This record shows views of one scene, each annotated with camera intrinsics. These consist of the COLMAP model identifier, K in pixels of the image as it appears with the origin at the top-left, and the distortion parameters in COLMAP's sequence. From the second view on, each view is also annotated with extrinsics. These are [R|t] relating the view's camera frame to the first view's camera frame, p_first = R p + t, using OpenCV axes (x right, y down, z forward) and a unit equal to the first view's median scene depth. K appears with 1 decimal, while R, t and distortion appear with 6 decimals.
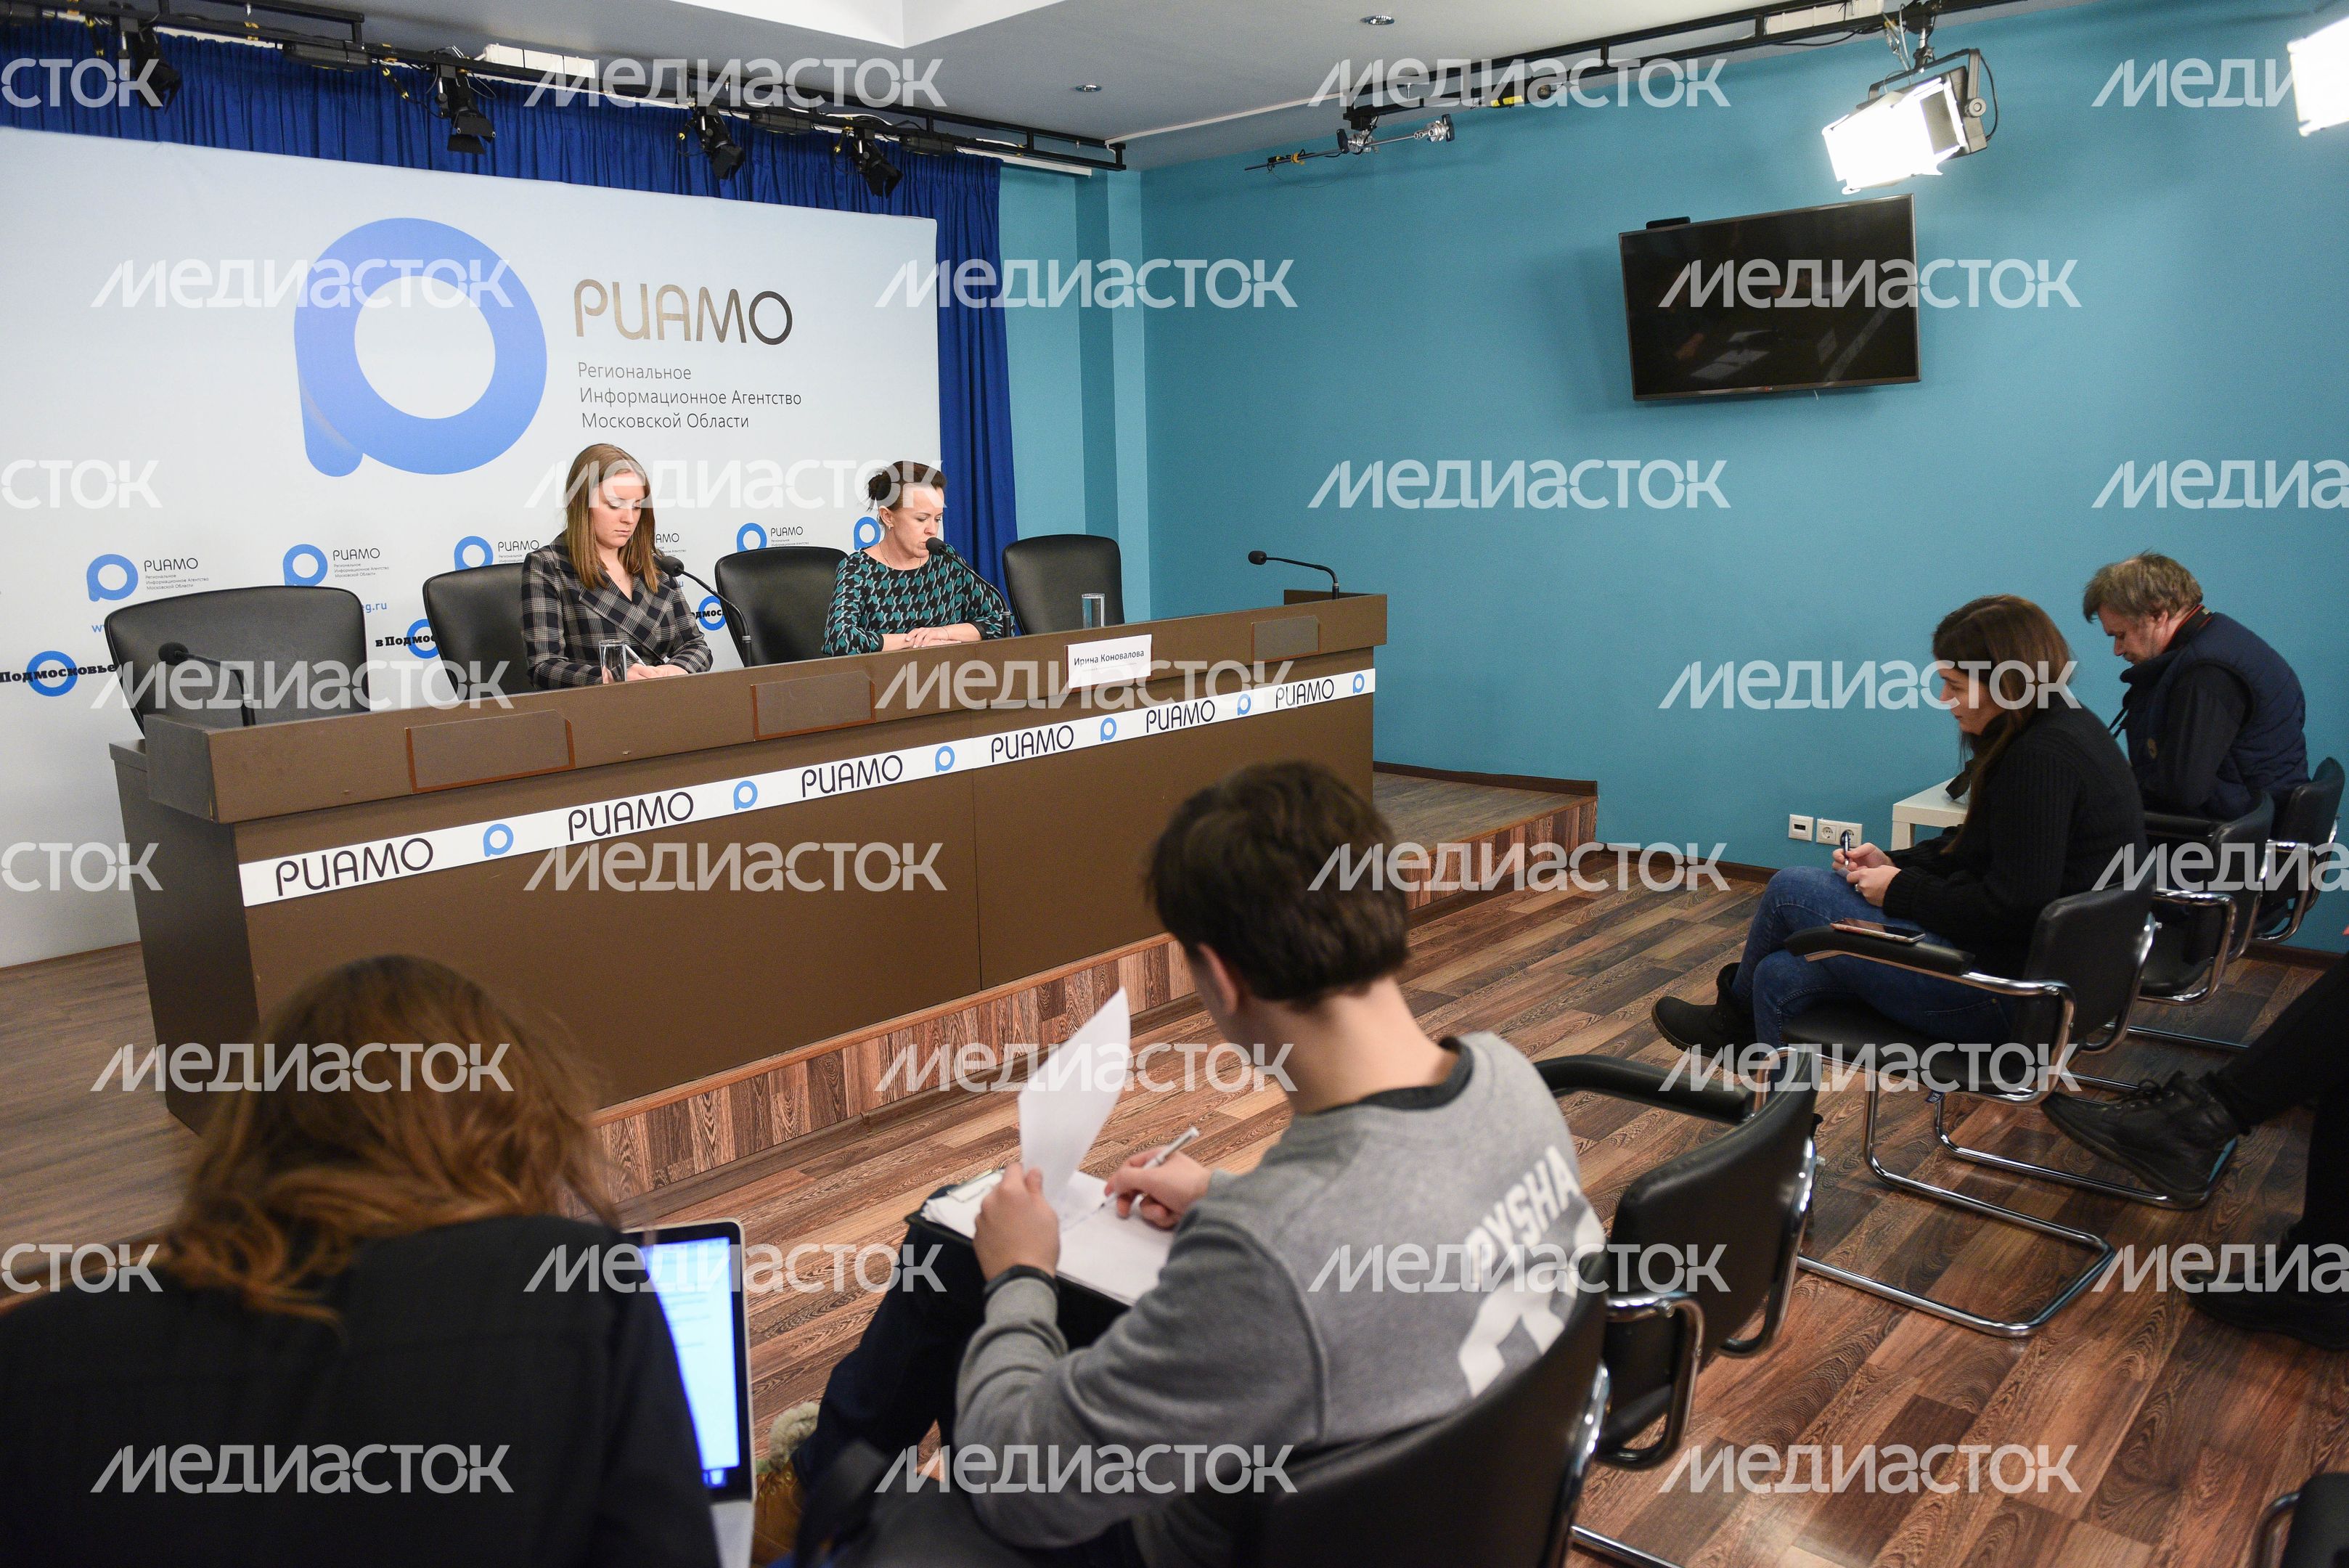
lens RADIAL K [[1631.3, 0, 1210.6], [0, 1631.3, 802.5], [0, 0, 1]] dist [-0.034494, -0.004294]
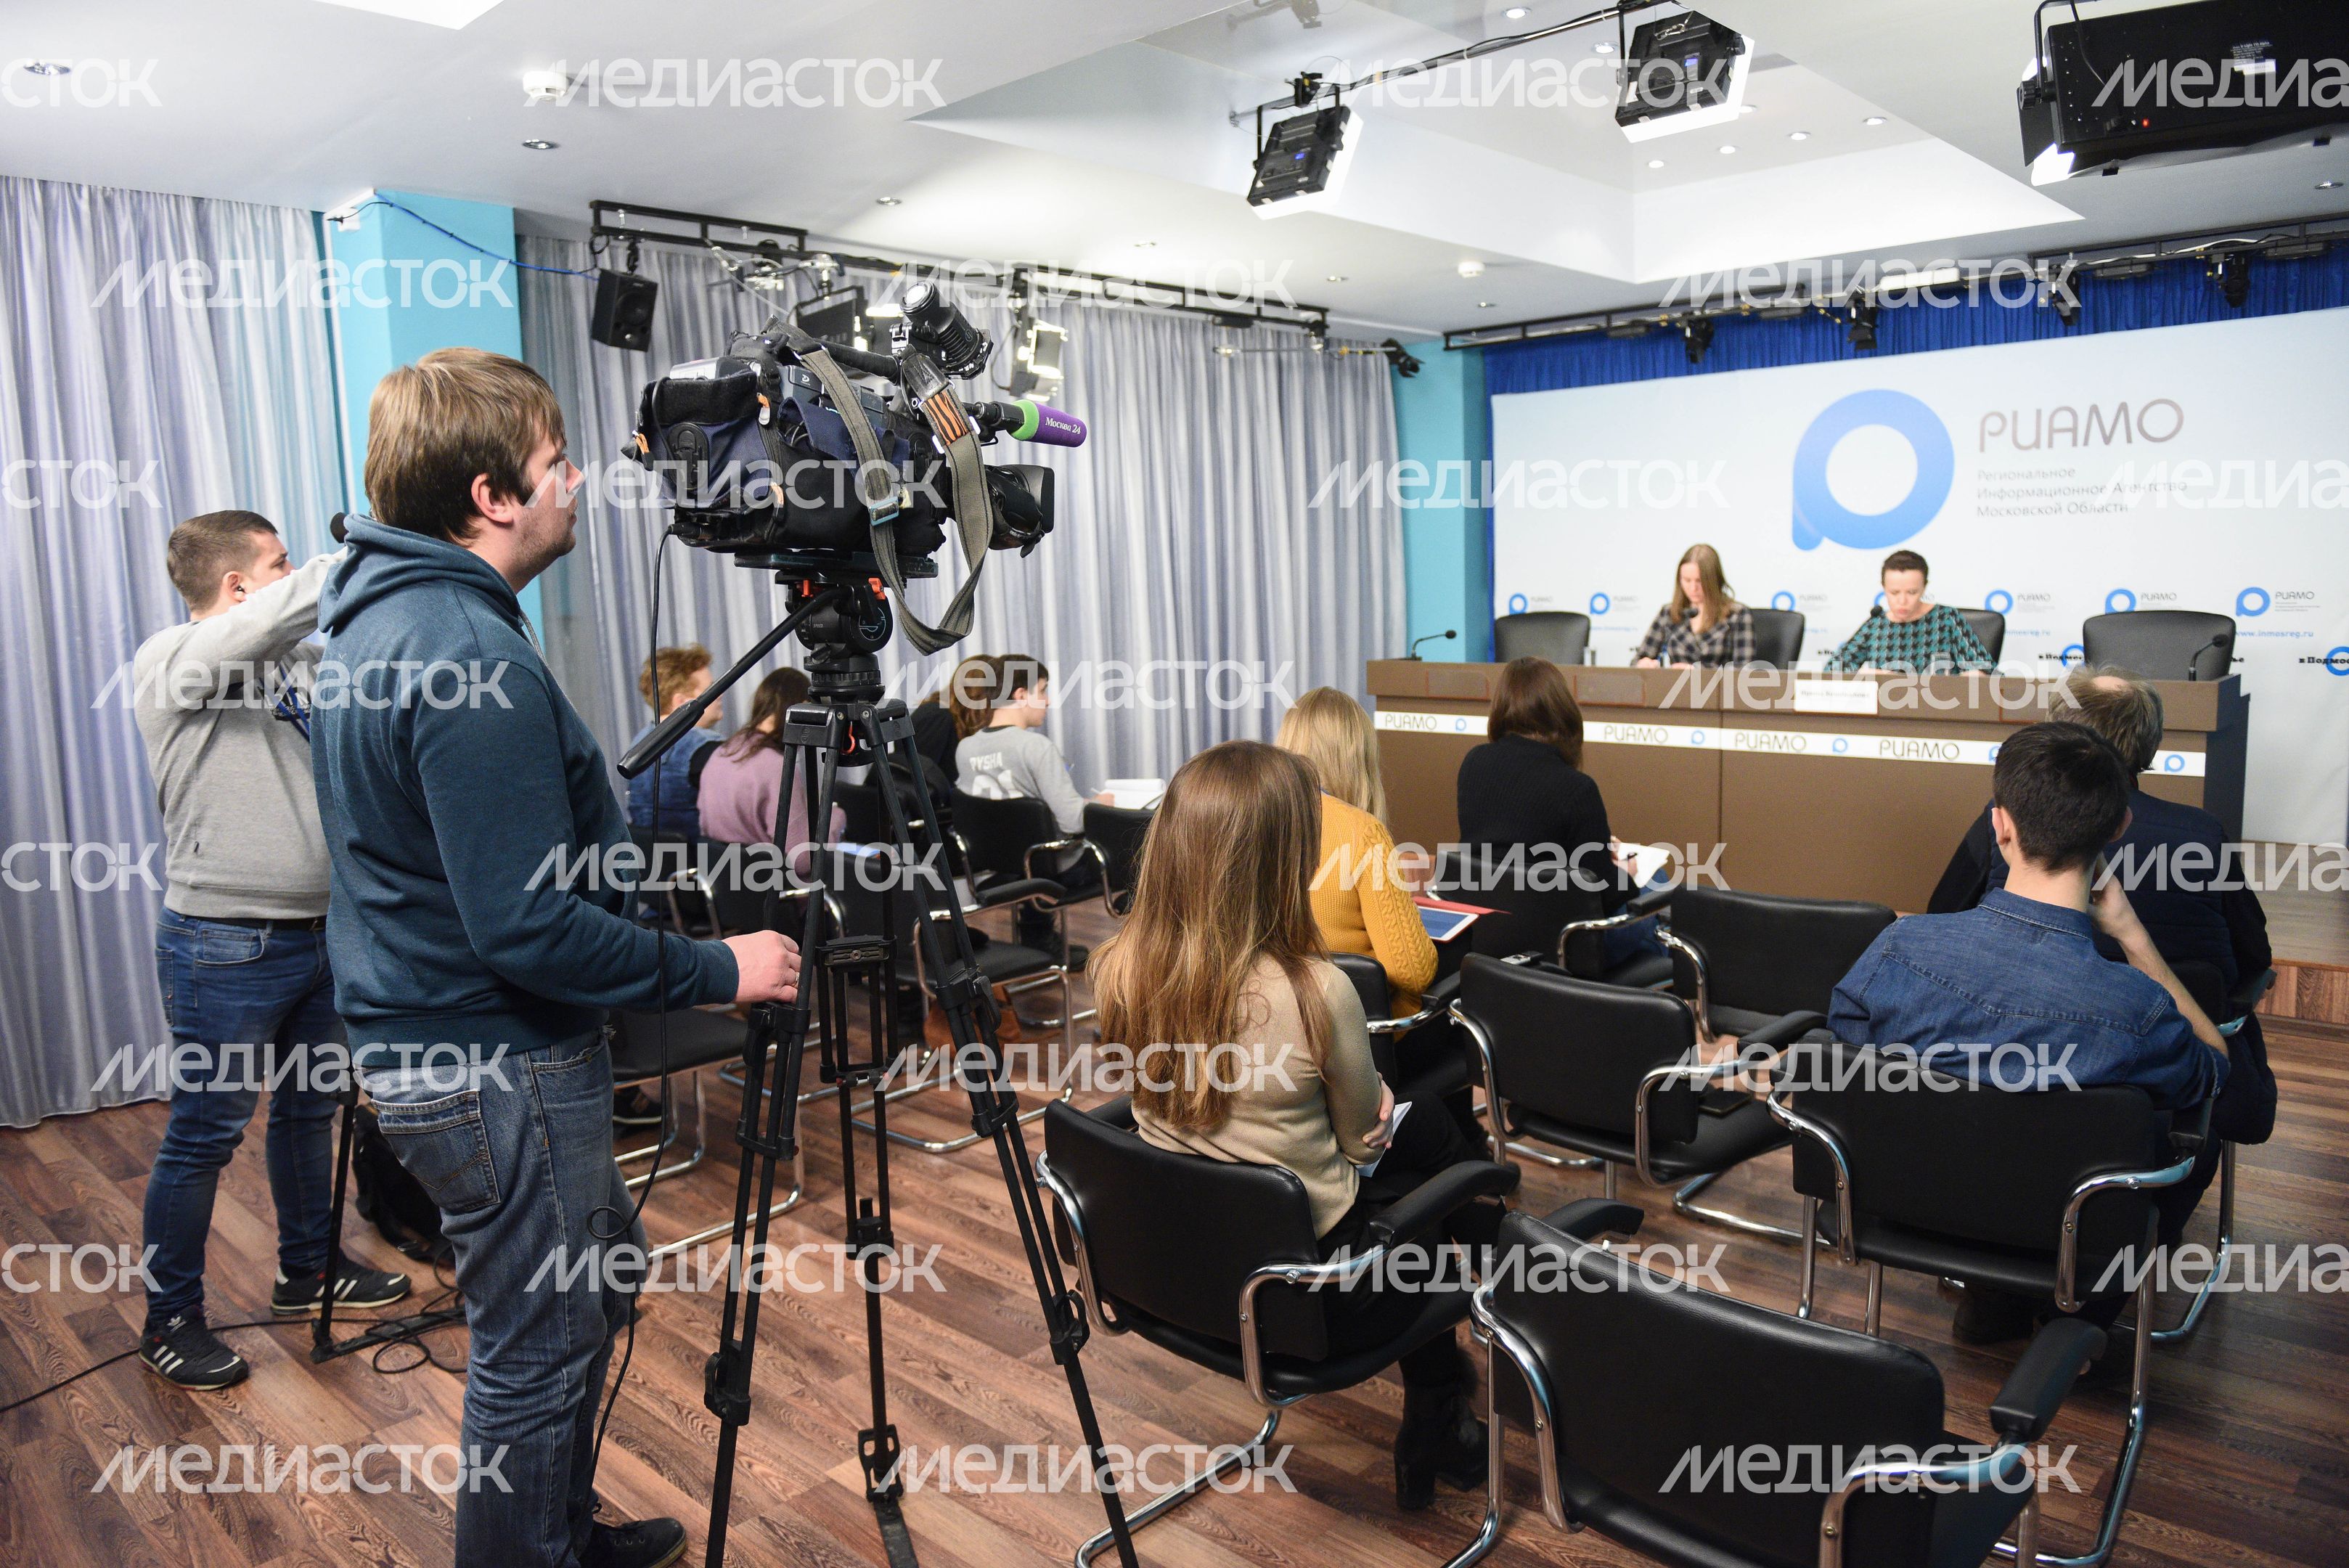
lens RADIAL K [[1631.3, 0, 1183.5], [0, 1631.3, 794.9], [0, 0, 1]] dist [-0.034494, -0.004294]
pose [[-0.007334, 0.158735, -0.987294, 1.201551], [-0.171339, 0.972520, 0.157633, -0.115578], [0.985185, 0.170318, 0.020065, 0.388327]]
